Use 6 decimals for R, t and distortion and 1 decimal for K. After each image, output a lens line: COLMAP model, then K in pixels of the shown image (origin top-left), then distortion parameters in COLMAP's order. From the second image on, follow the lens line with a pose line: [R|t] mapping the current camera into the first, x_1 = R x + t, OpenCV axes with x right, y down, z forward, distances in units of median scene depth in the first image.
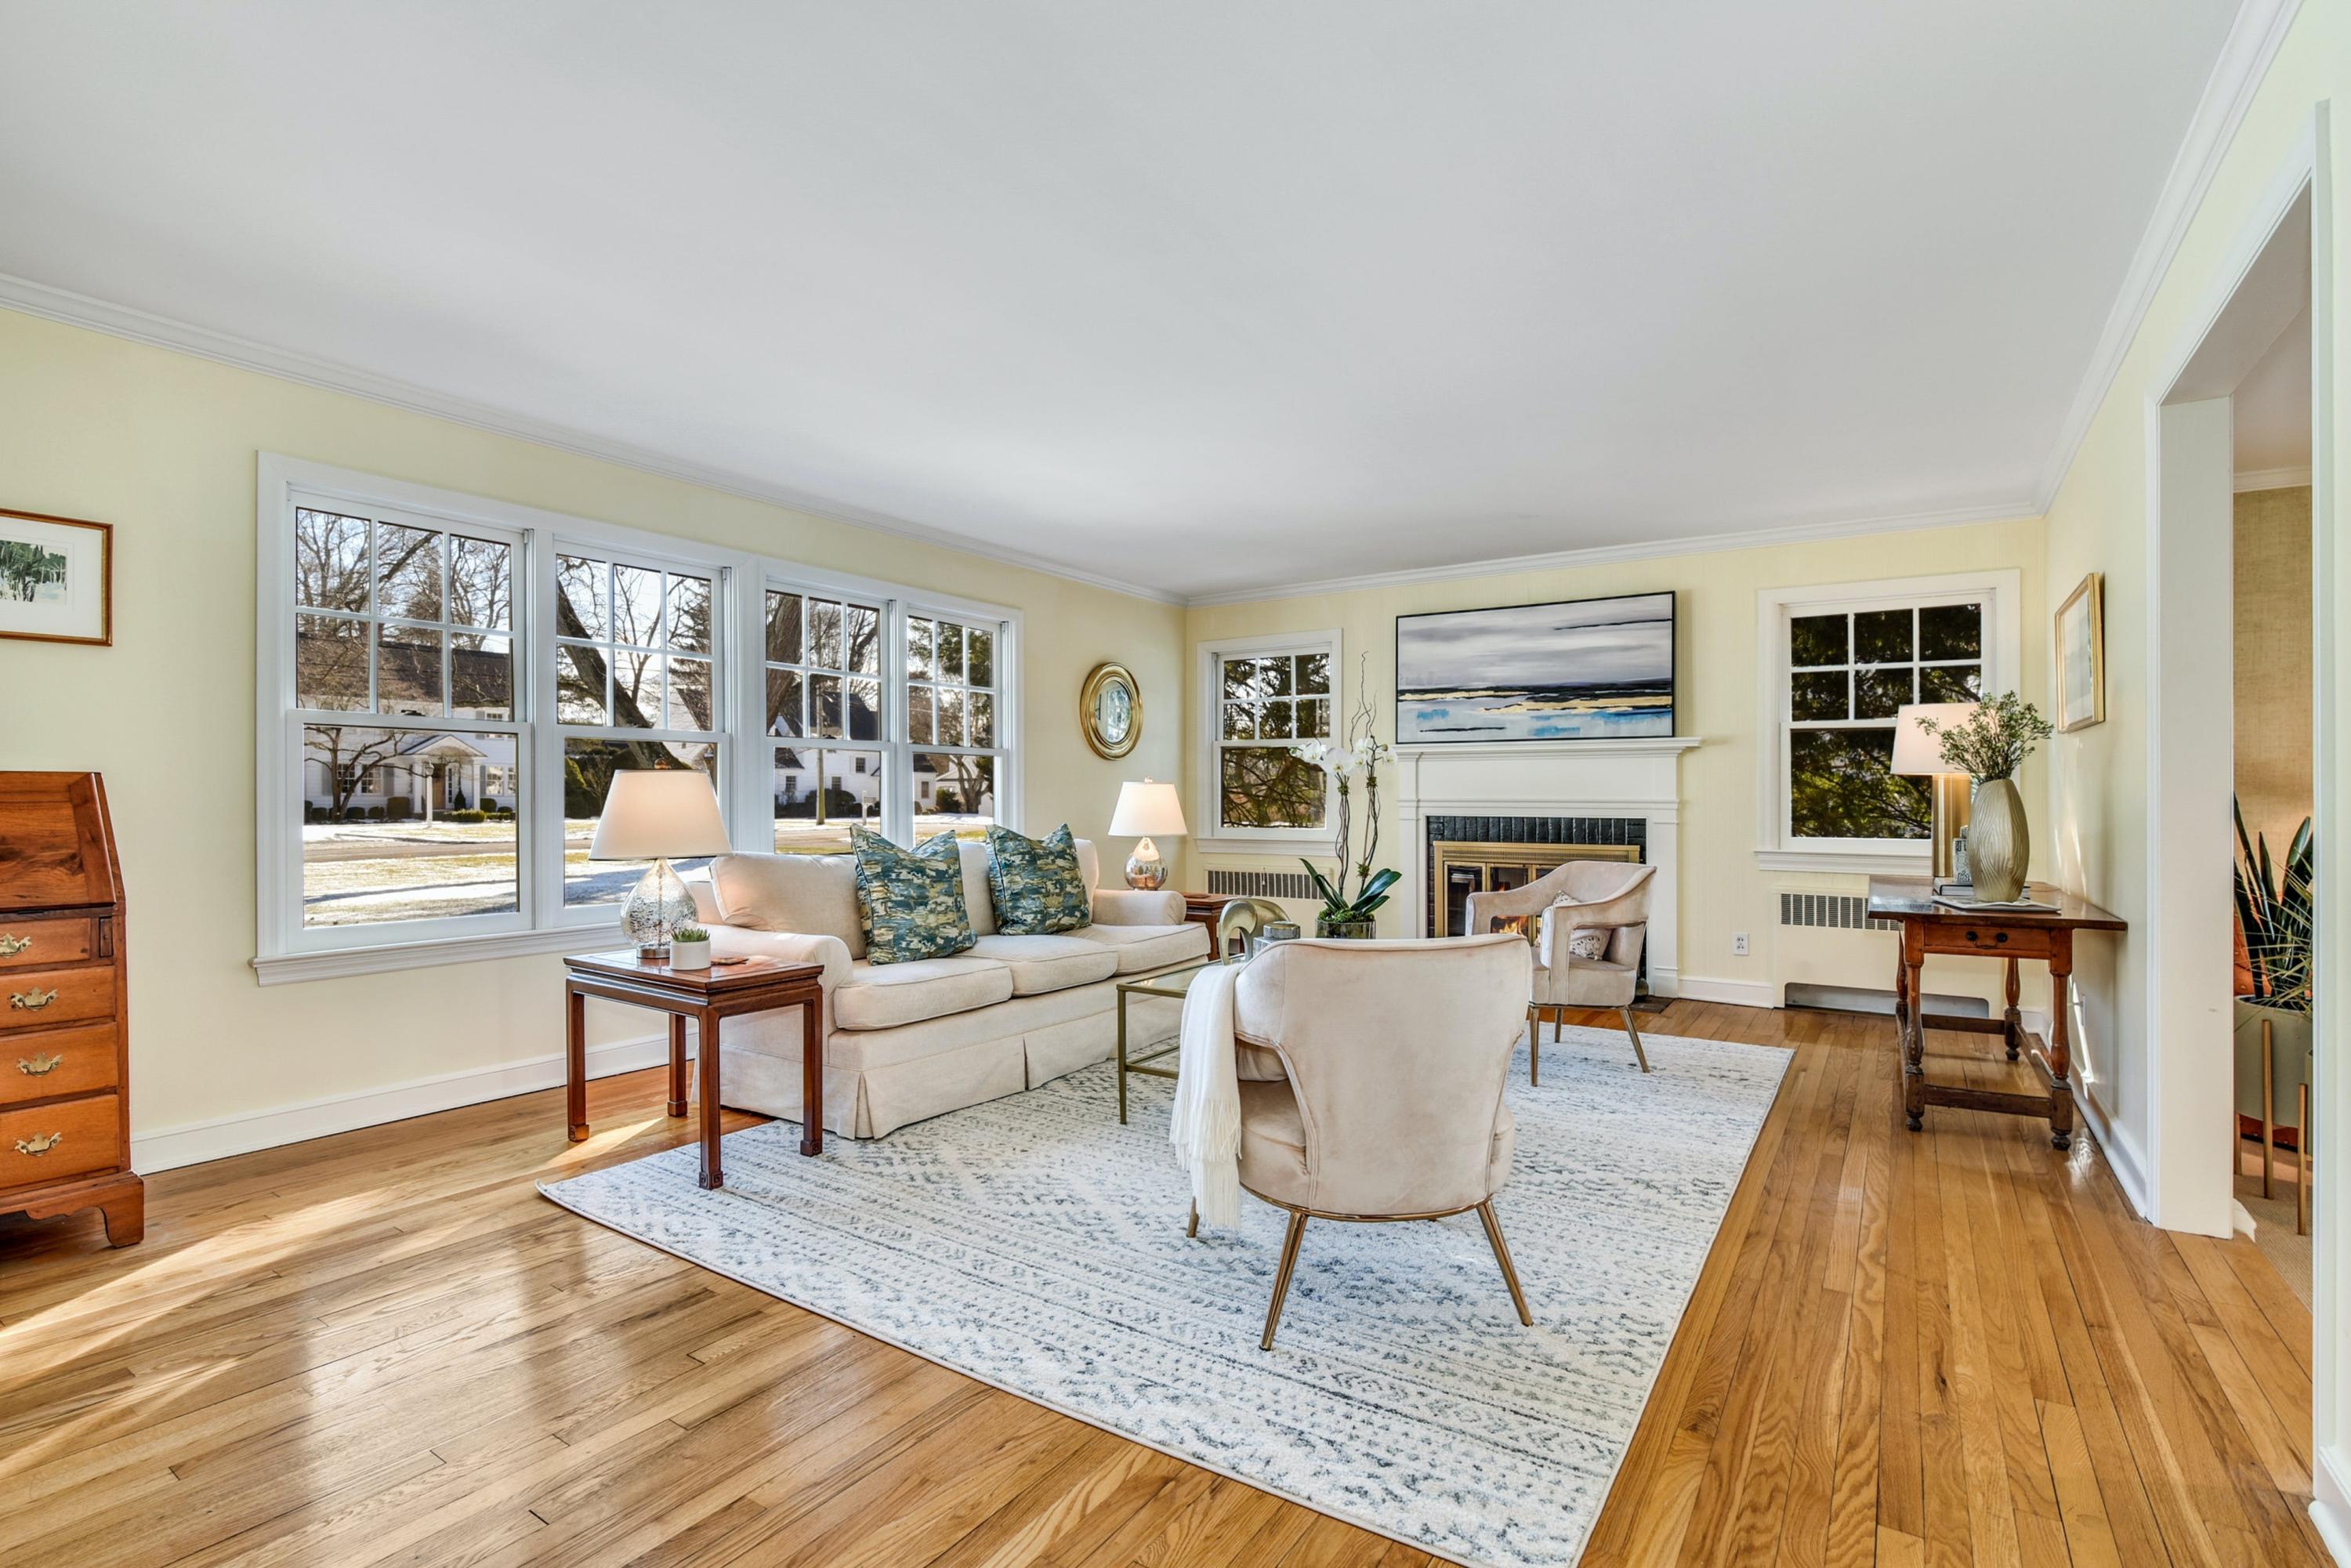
lens RADIAL K [[1116.4, 0, 1153.5], [0, 1116.4, 797.1], [0, 0, 1]] dist [-0.021558, 0.004456]
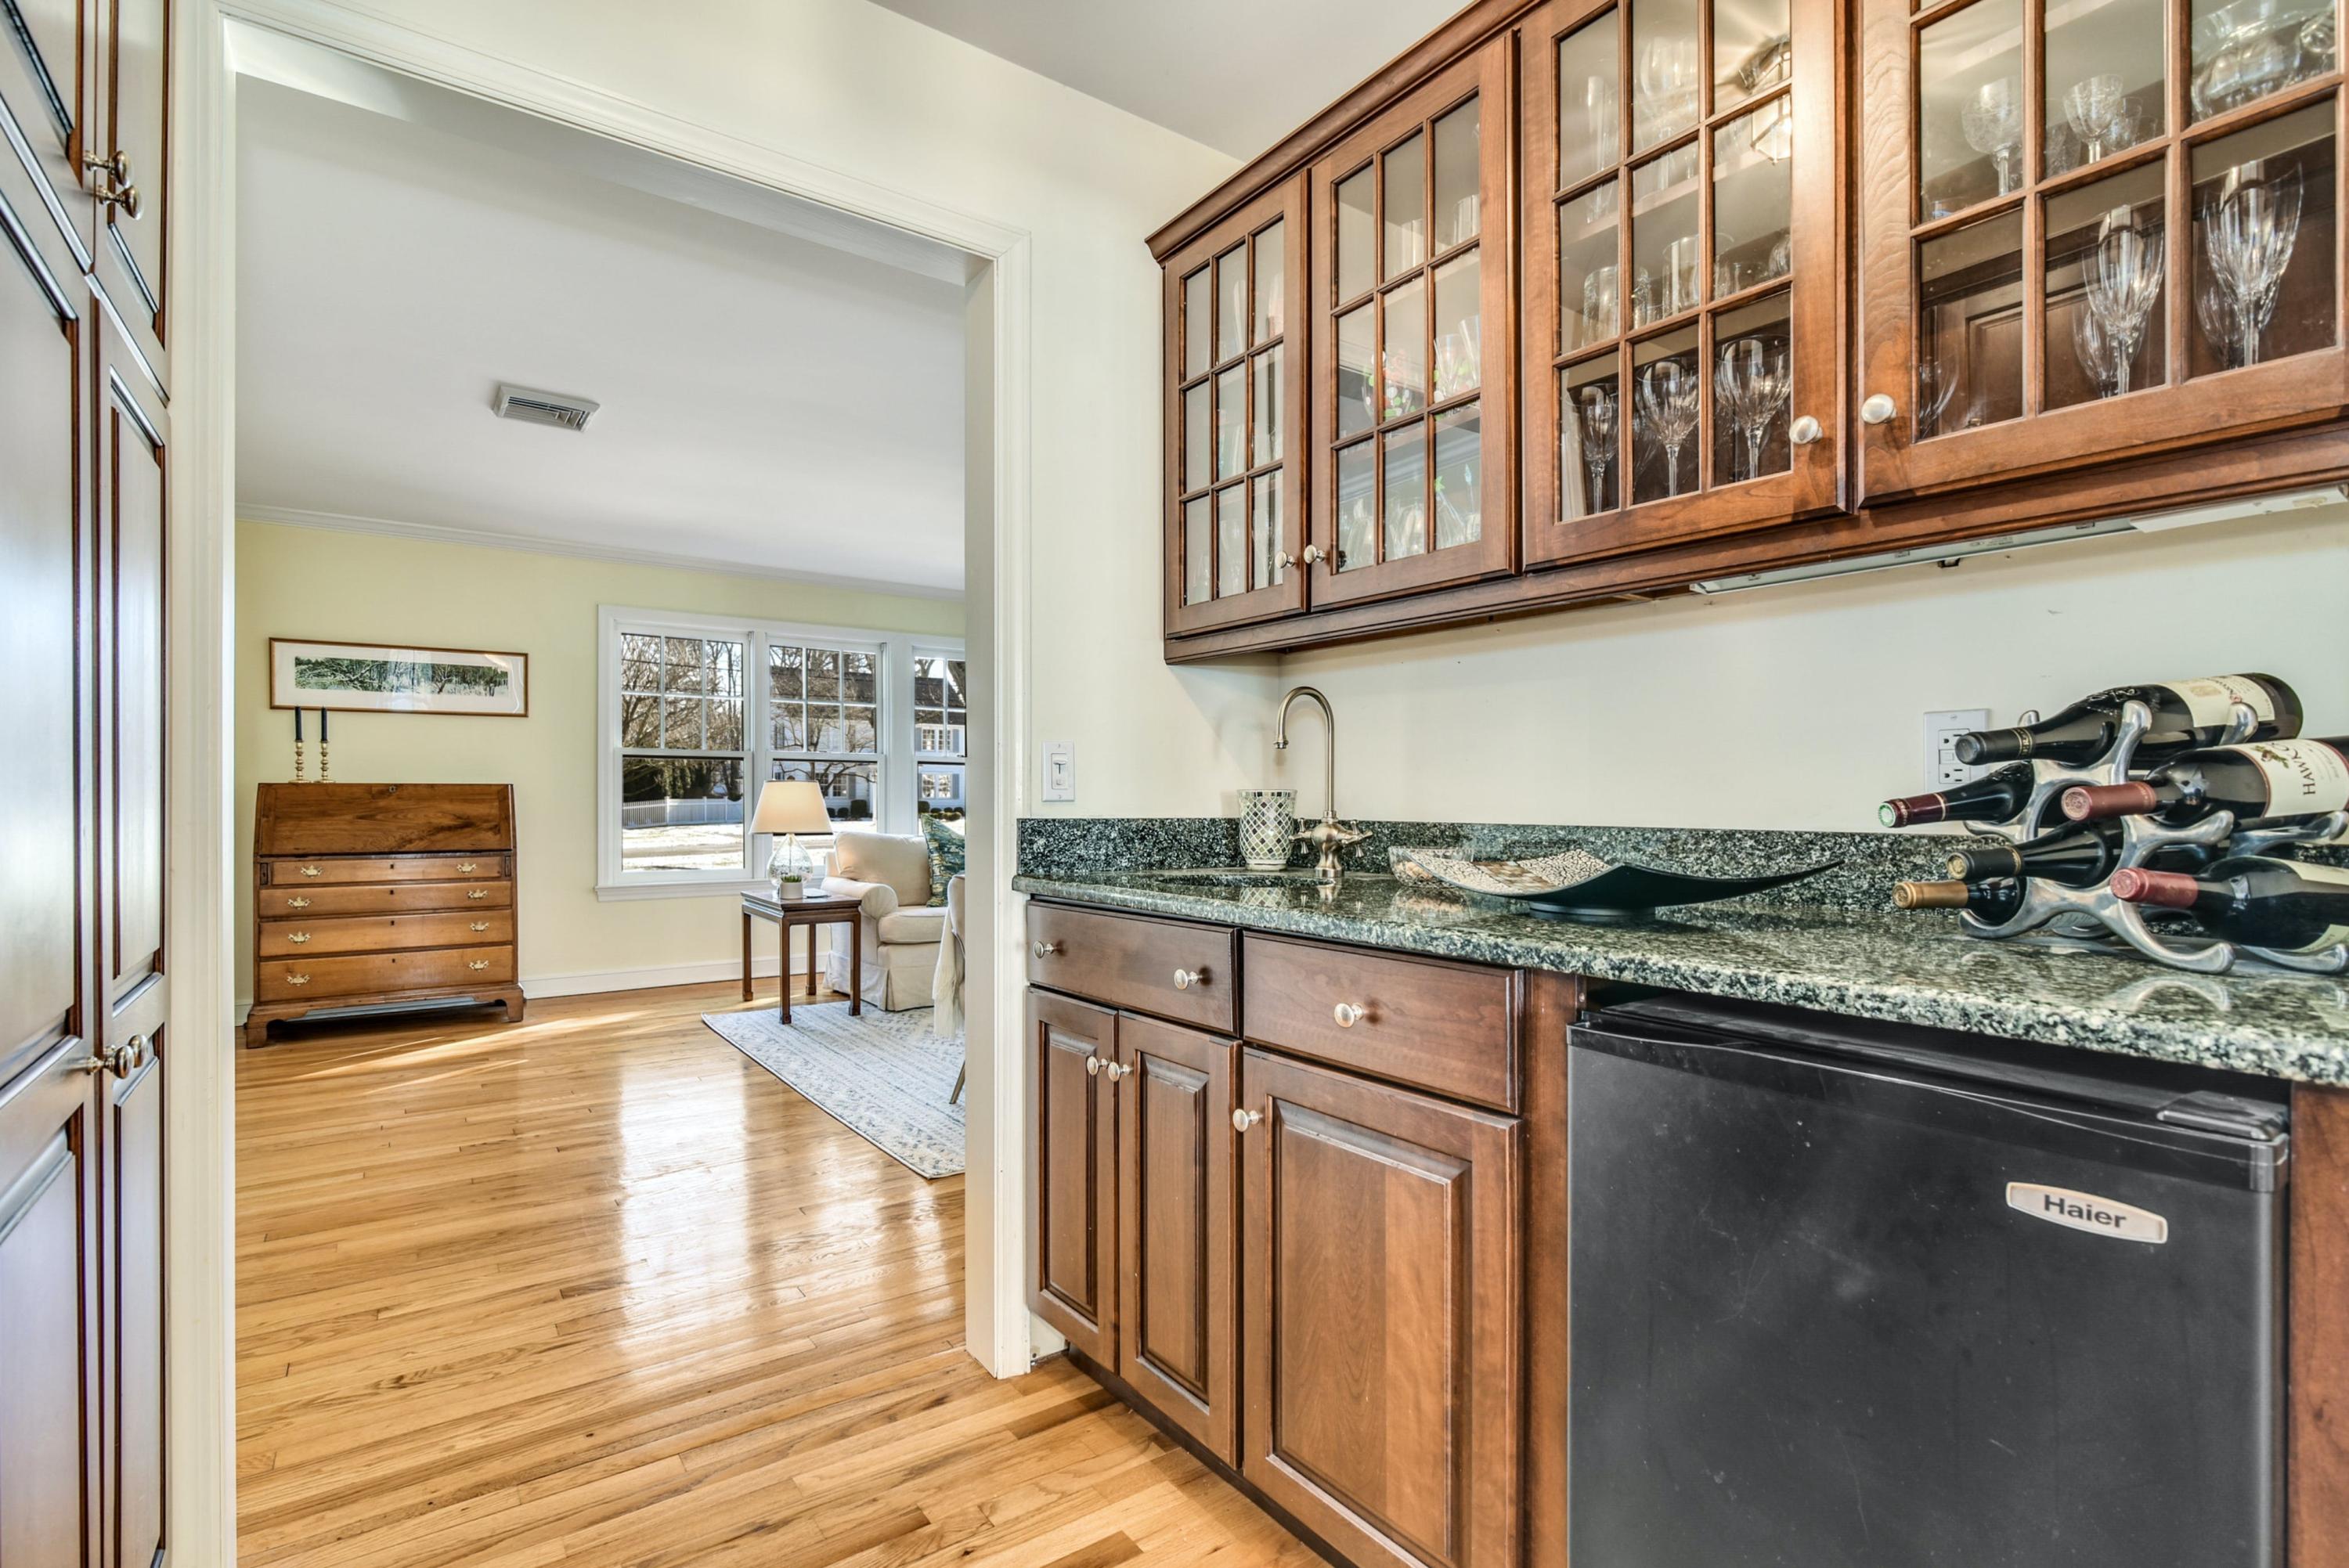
lens RADIAL K [[1115.3, 0, 1161.2], [0, 1115.3, 789.4], [0, 0, 1]] dist [-0.021558, 0.004456]
pose [[0.935885, -0.002908, -0.352293, 0.637453], [-0.000594, 0.999951, -0.009833, 0.004630], [0.352305, 0.009412, 0.935838, -0.344460]]
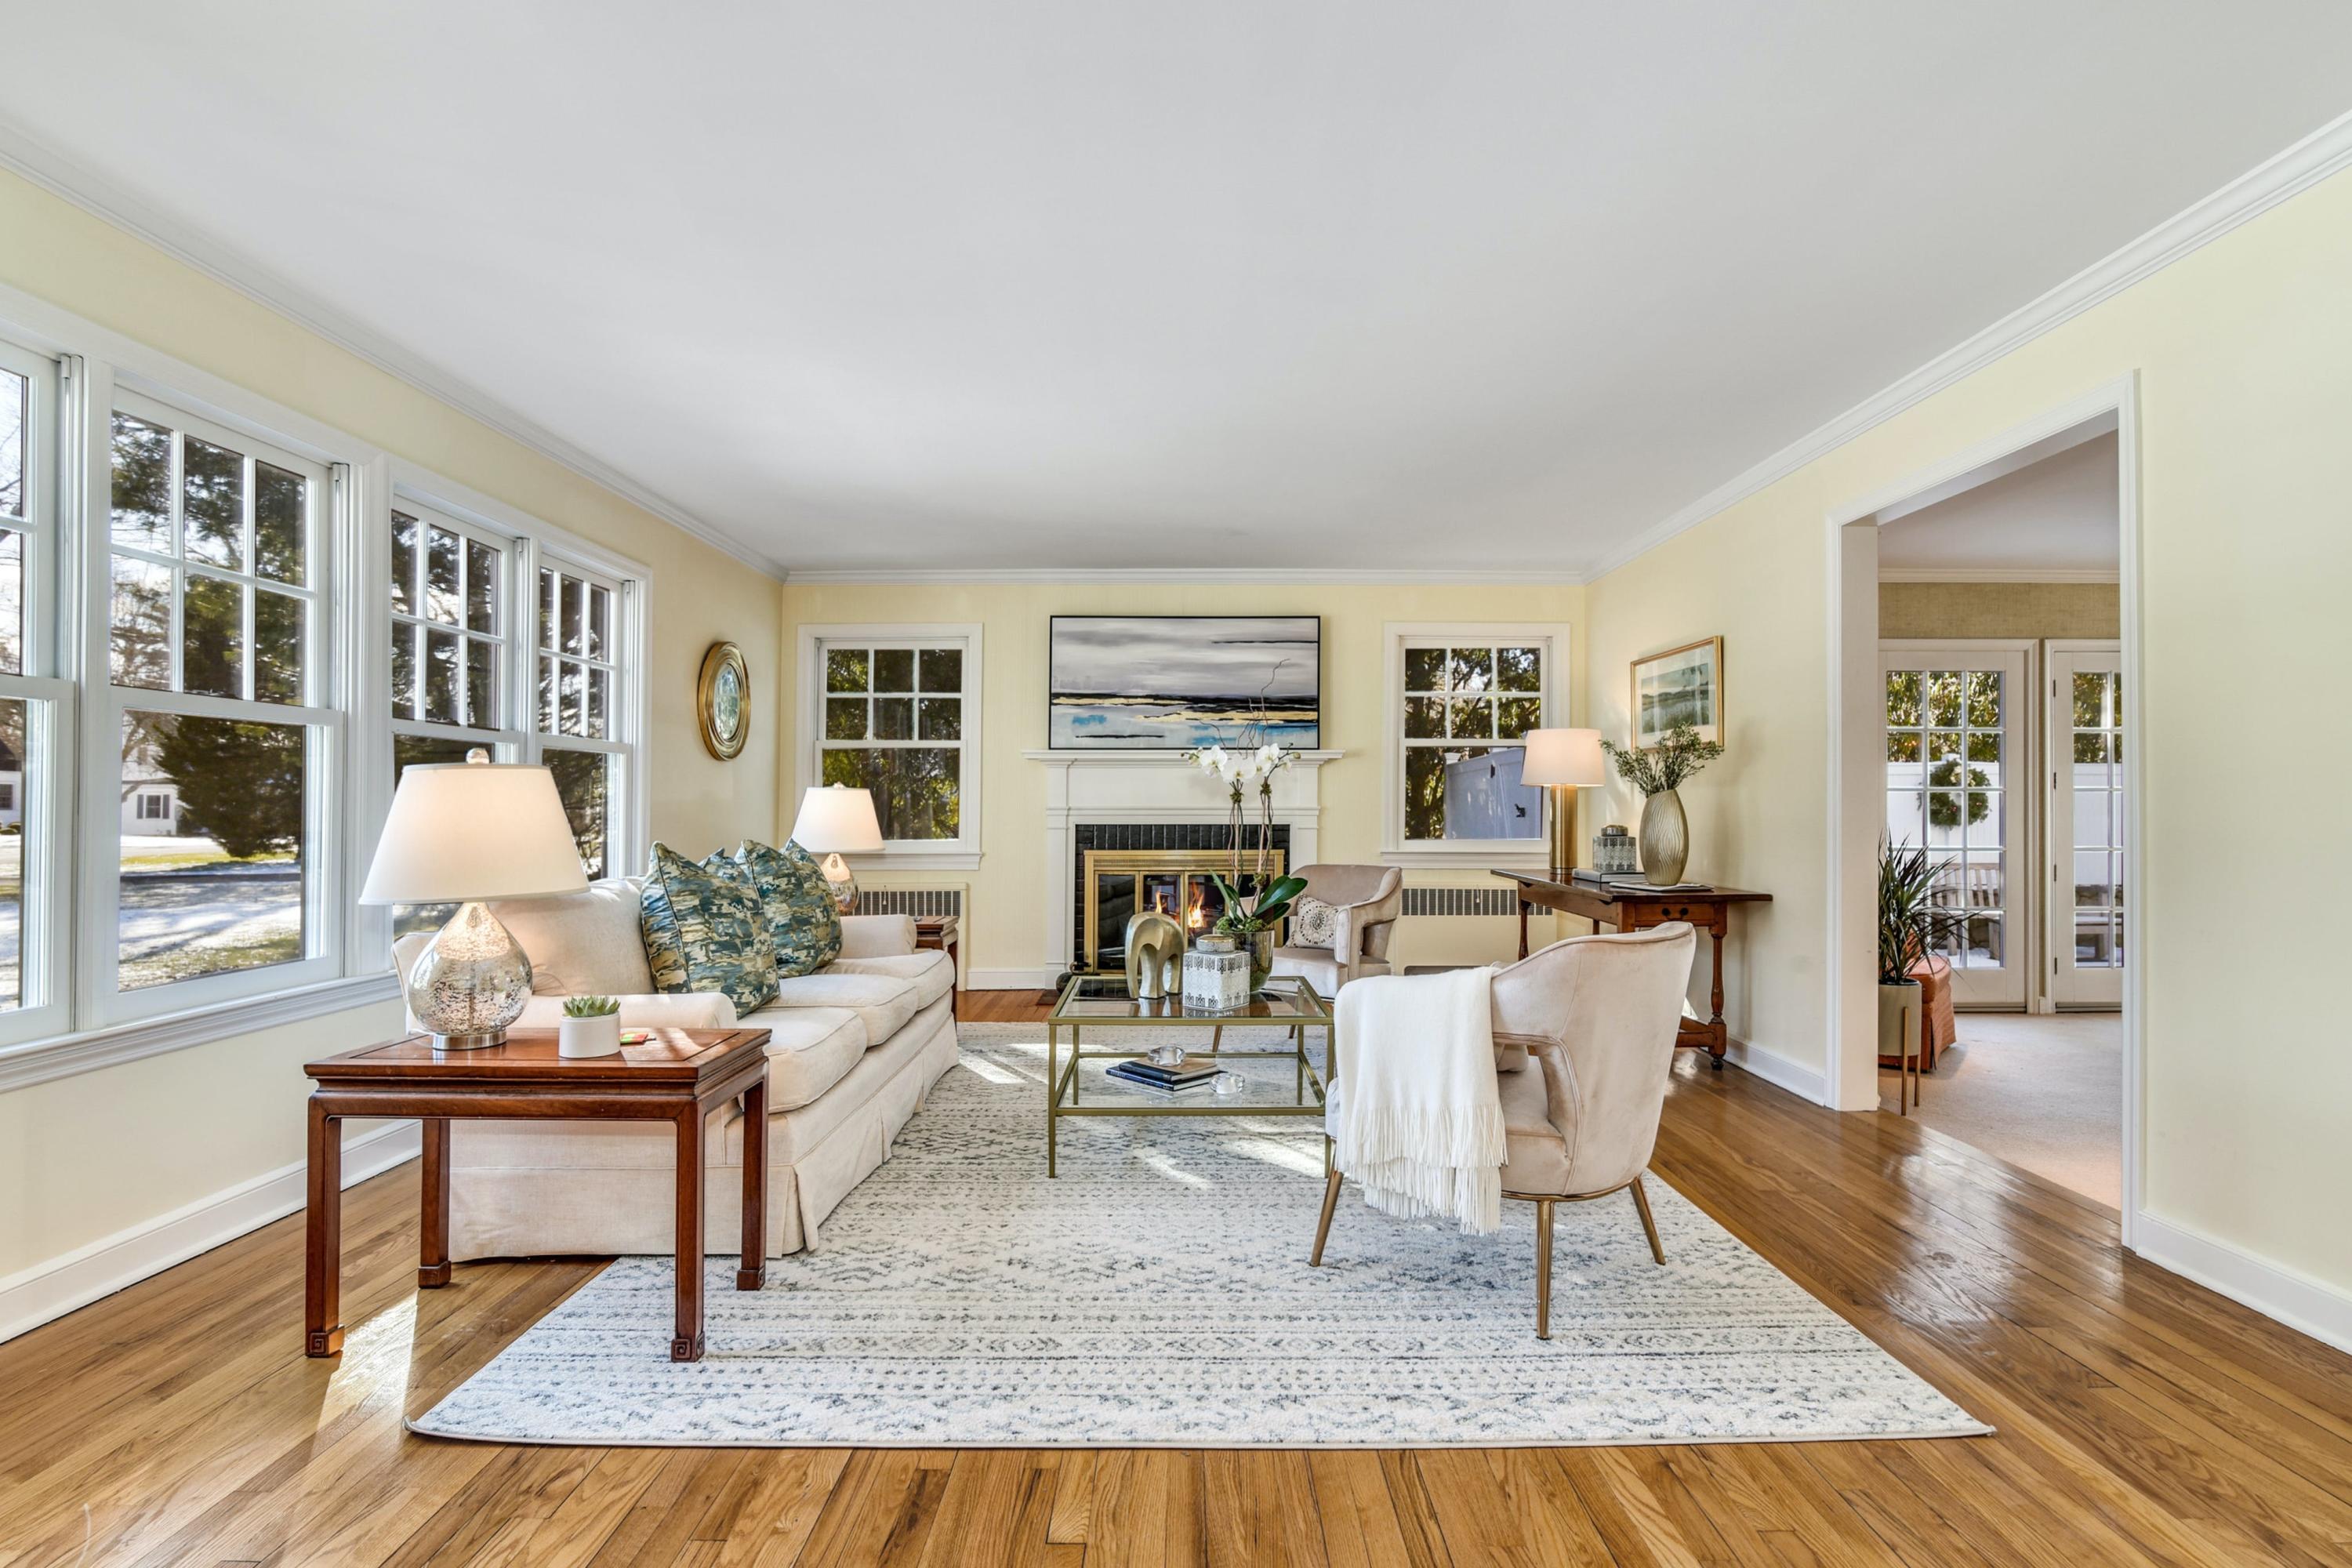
lens RADIAL K [[1206.3, 0, 1169.7], [0, 1206.3, 787.1], [0, 0, 1]] dist [-0.014191, 0.001546]
pose [[0.823767, 0.006016, 0.566897, -0.496384], [0.002941, 0.999885, -0.014885, 0.000492], [-0.566921, 0.013929, 0.823654, 0.164785]]
